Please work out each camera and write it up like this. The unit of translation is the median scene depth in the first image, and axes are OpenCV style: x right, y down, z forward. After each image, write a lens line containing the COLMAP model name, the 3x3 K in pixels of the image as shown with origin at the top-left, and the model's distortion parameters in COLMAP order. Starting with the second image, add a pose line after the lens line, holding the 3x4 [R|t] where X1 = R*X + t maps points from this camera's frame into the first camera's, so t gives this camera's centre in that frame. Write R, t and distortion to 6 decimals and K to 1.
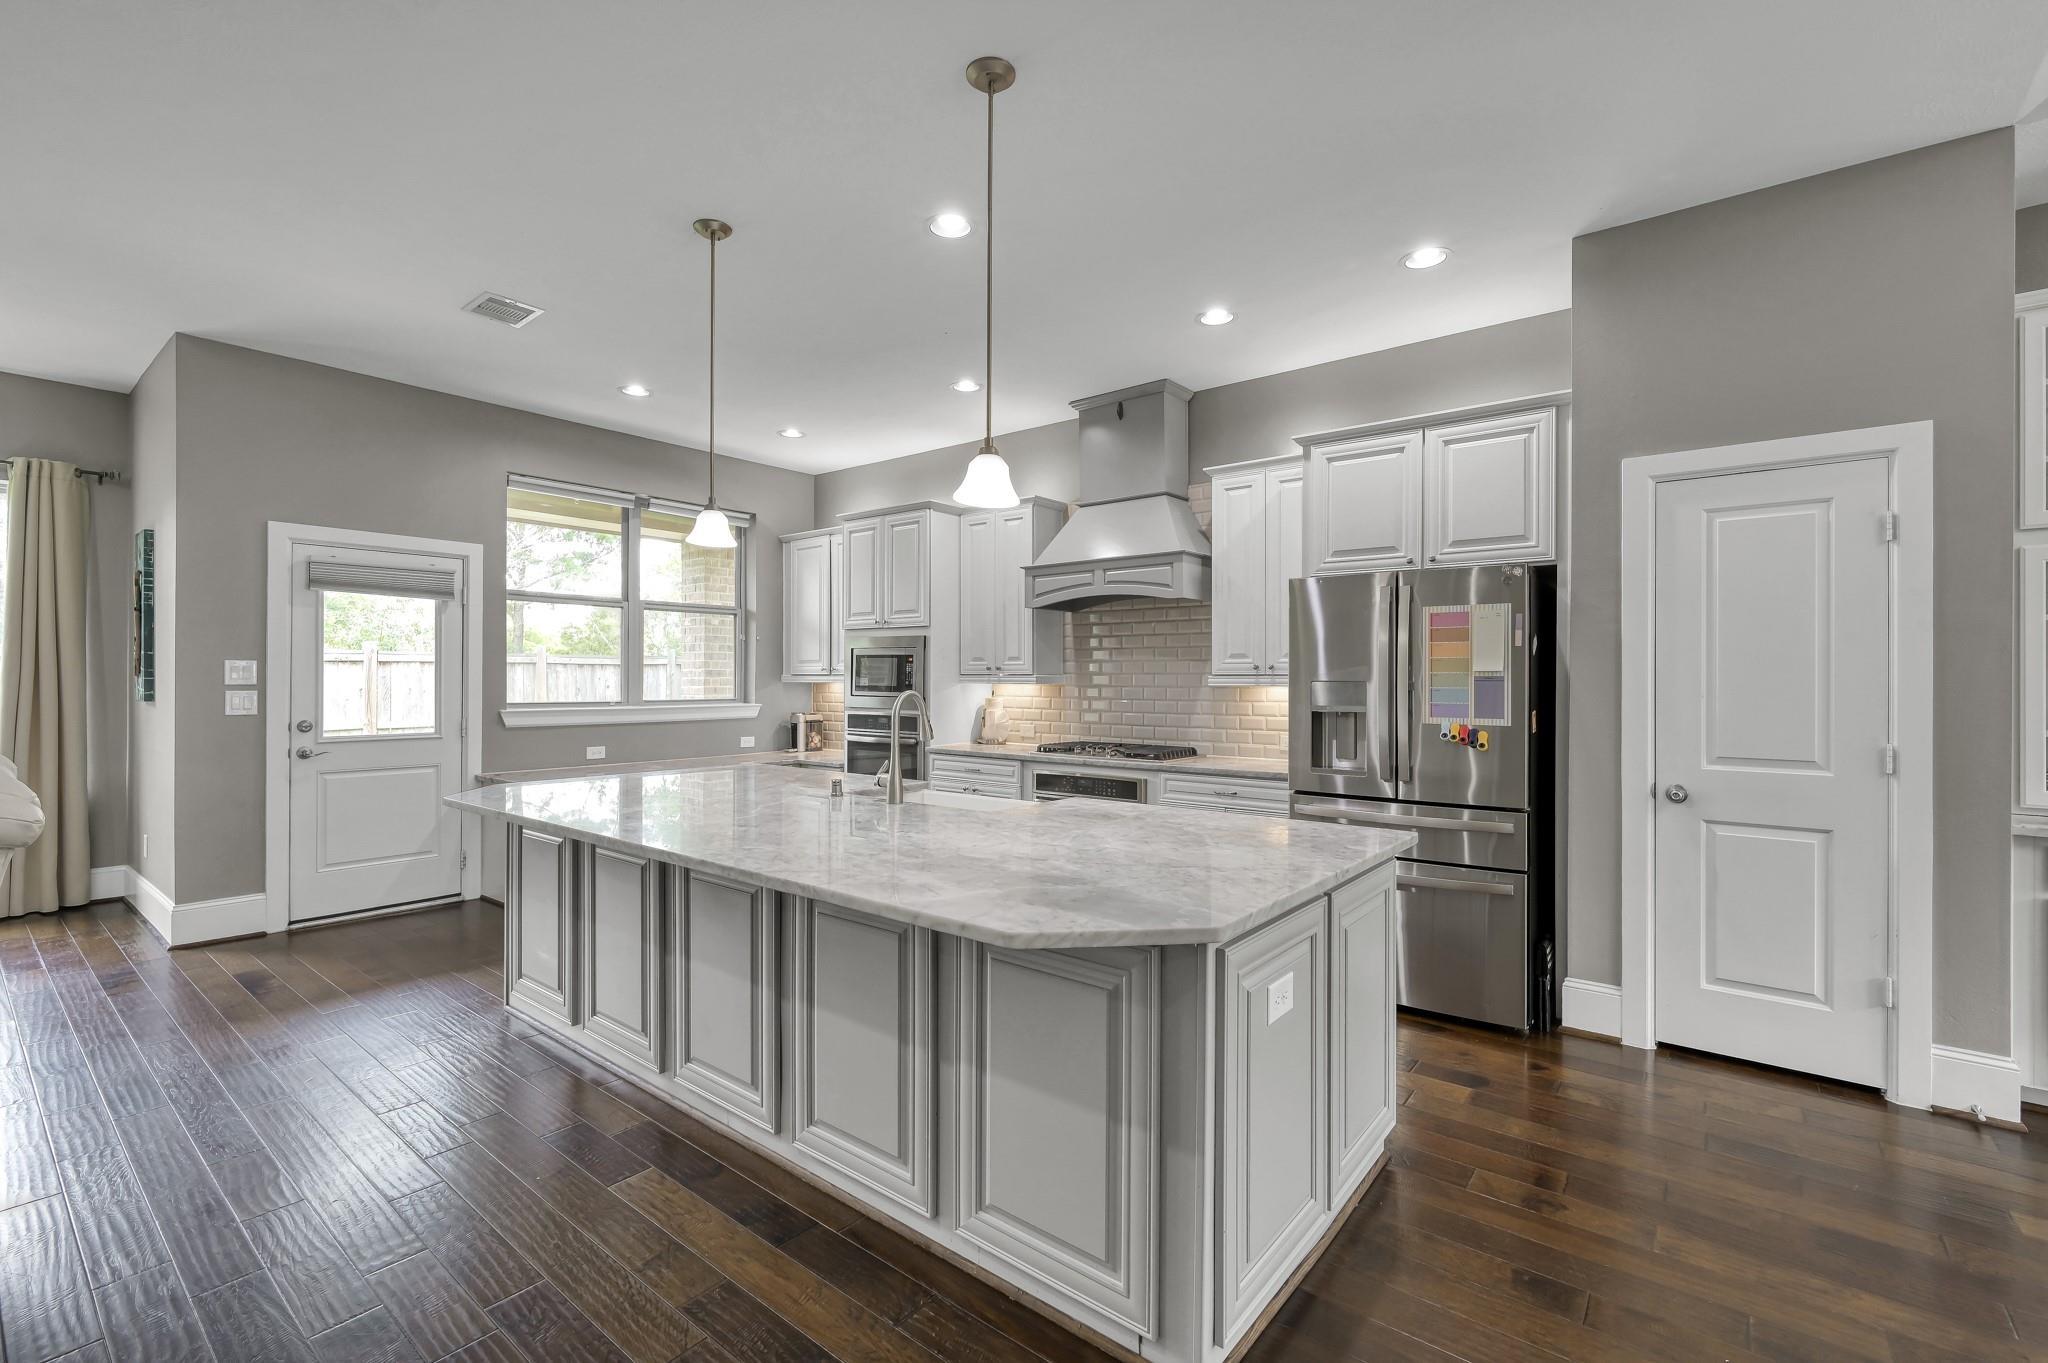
lens RADIAL K [[880.9, 0, 1025.9], [0, 880.9, 679.1], [0, 0, 1]] dist [-0.001832, -0.000281]
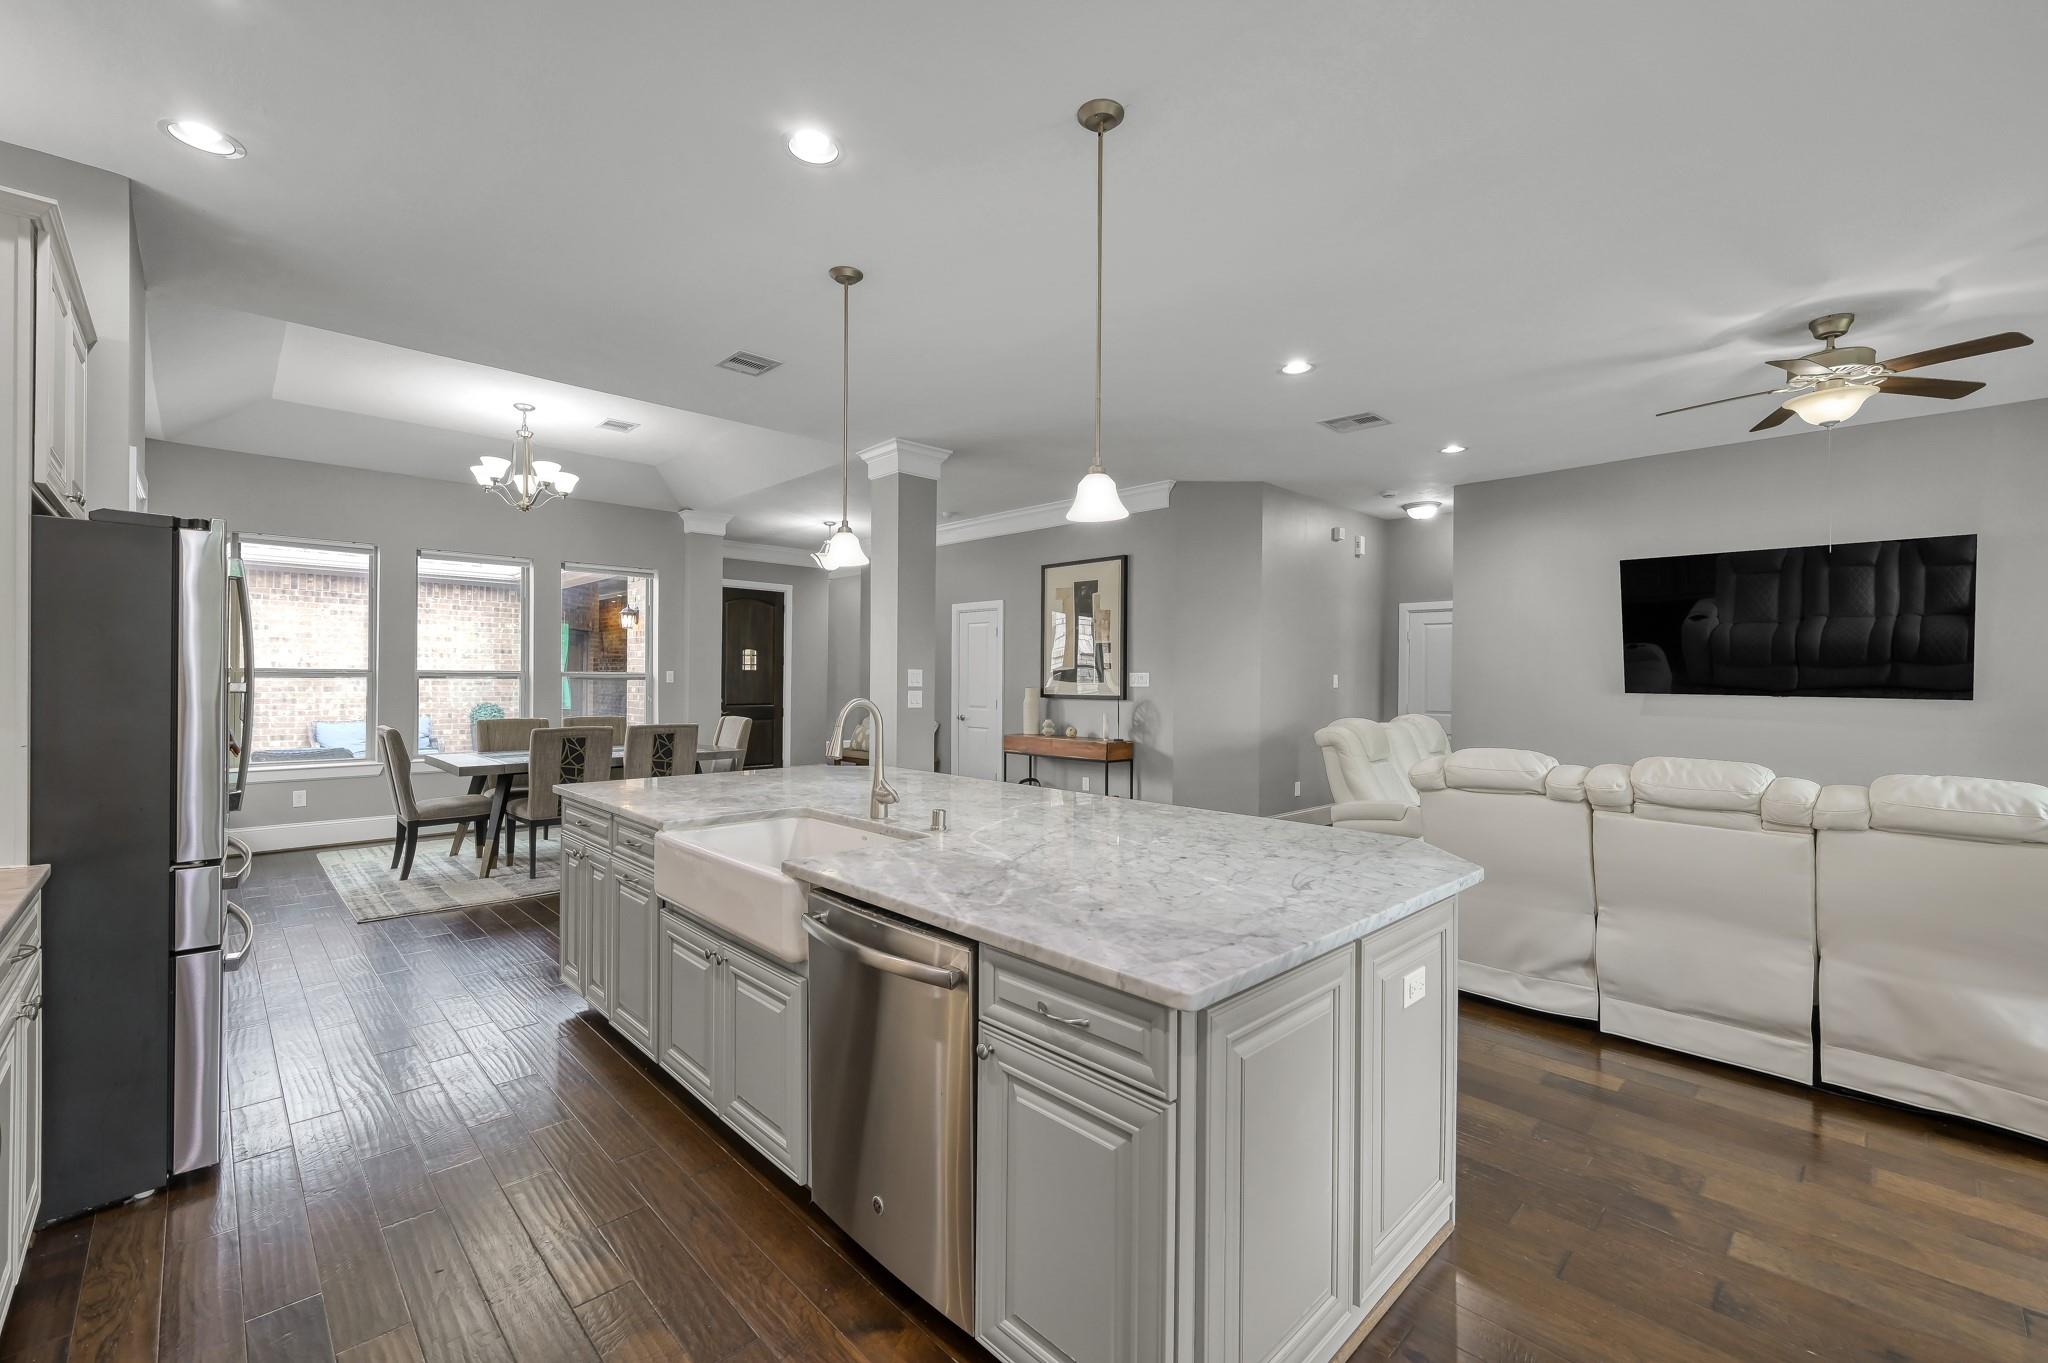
lens RADIAL K [[854.7, 0, 1024.0], [0, 854.7, 681.5], [0, 0, 1]] dist [-0.002383, -0.000196]
pose [[-0.991351, -0.011073, 0.130773, -0.259804], [-0.010535, 0.999933, 0.004803, -0.006194], [-0.130817, 0.003384, -0.991401, 1.169728]]
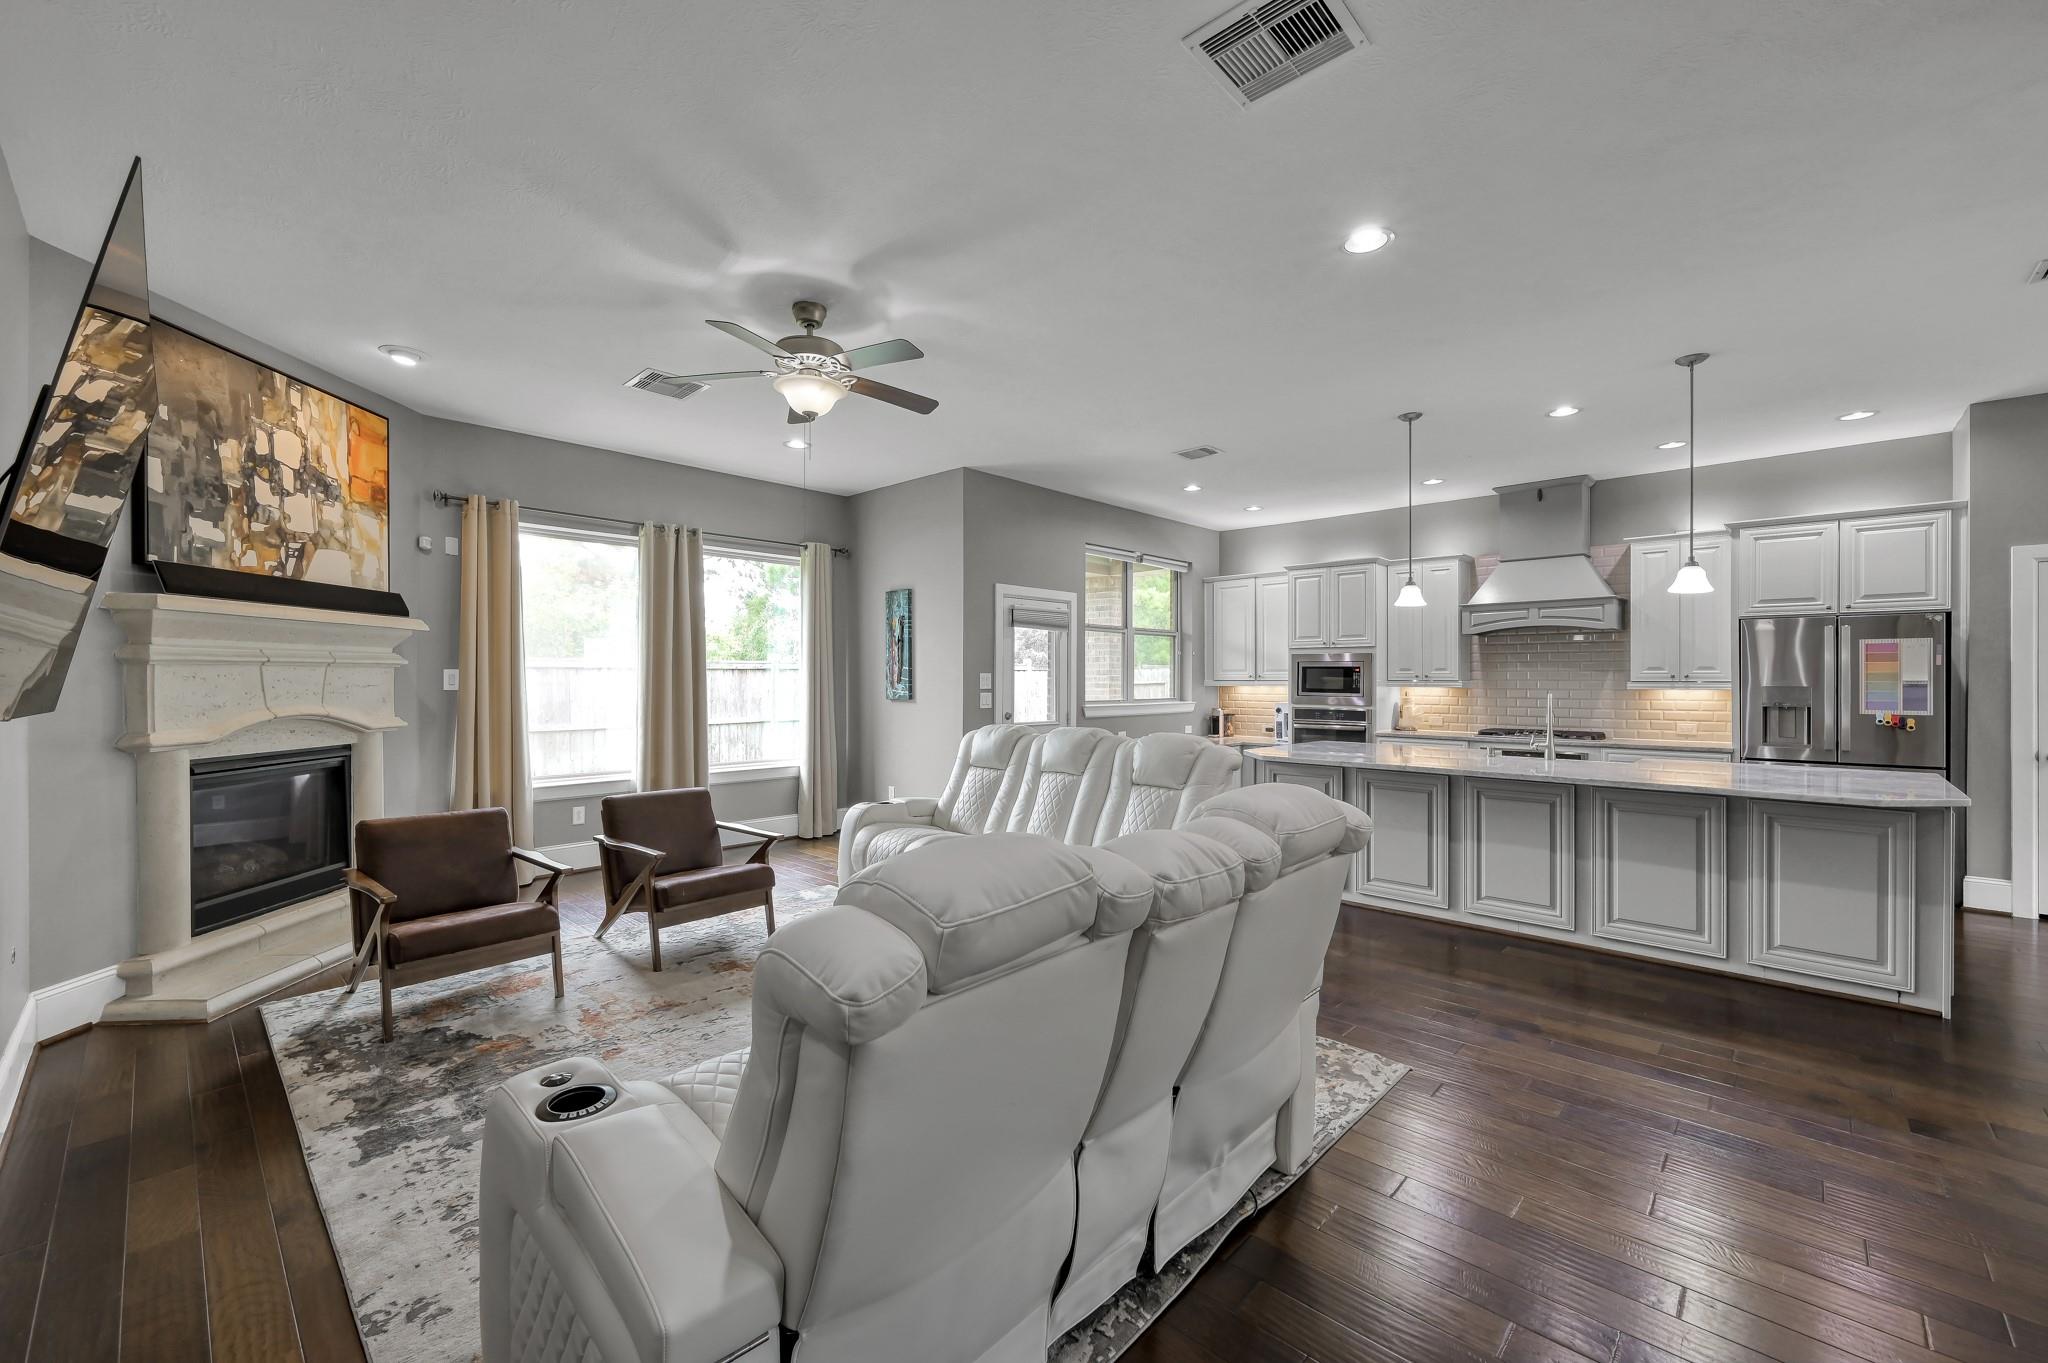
lens RADIAL K [[825.0, 0, 1025.4], [0, 825.0, 678.8], [0, 0, 1]] dist [-0.001476, 0.000234]
pose [[0.996233, -0.001924, -0.086699, -0.627980], [0.001849, 0.999998, -0.000948, -0.009200], [0.086701, 0.000784, 0.996234, -0.410728]]
